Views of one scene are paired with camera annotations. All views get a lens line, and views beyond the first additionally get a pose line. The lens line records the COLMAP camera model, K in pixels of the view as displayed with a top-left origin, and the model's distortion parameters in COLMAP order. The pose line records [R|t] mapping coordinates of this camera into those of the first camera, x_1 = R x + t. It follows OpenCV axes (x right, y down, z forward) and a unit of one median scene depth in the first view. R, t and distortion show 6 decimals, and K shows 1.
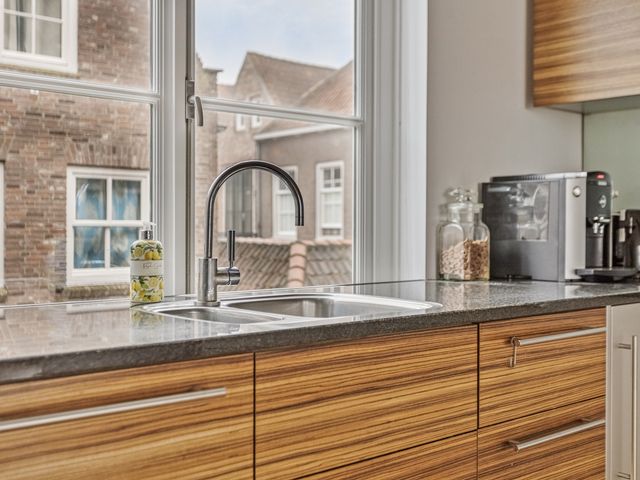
lens RADIAL K [[788.6, 0, 320.0], [0, 788.6, 237.6], [0, 0, 1]] dist [0.012199, 0.000000]
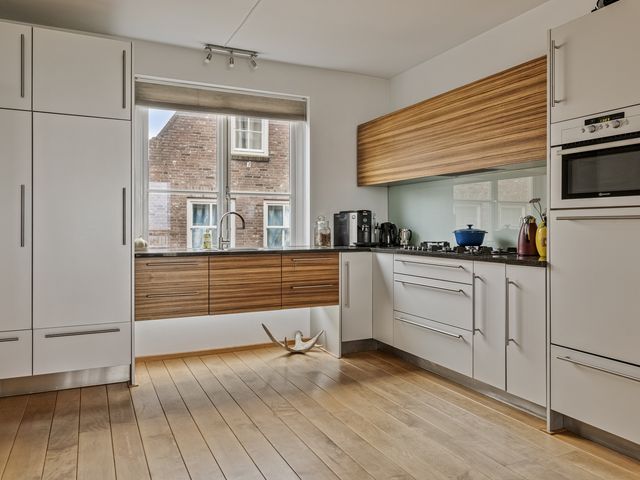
lens RADIAL K [[477.1, 0, 320.1], [0, 477.1, 239.8], [0, 0, 1]] dist [-0.005003, -0.001145]
pose [[0.963379, 0.003229, -0.268123, 0.546949], [-0.000319, 0.999941, 0.010894, 0.007414], [0.268142, -0.010409, 0.963323, -0.642645]]
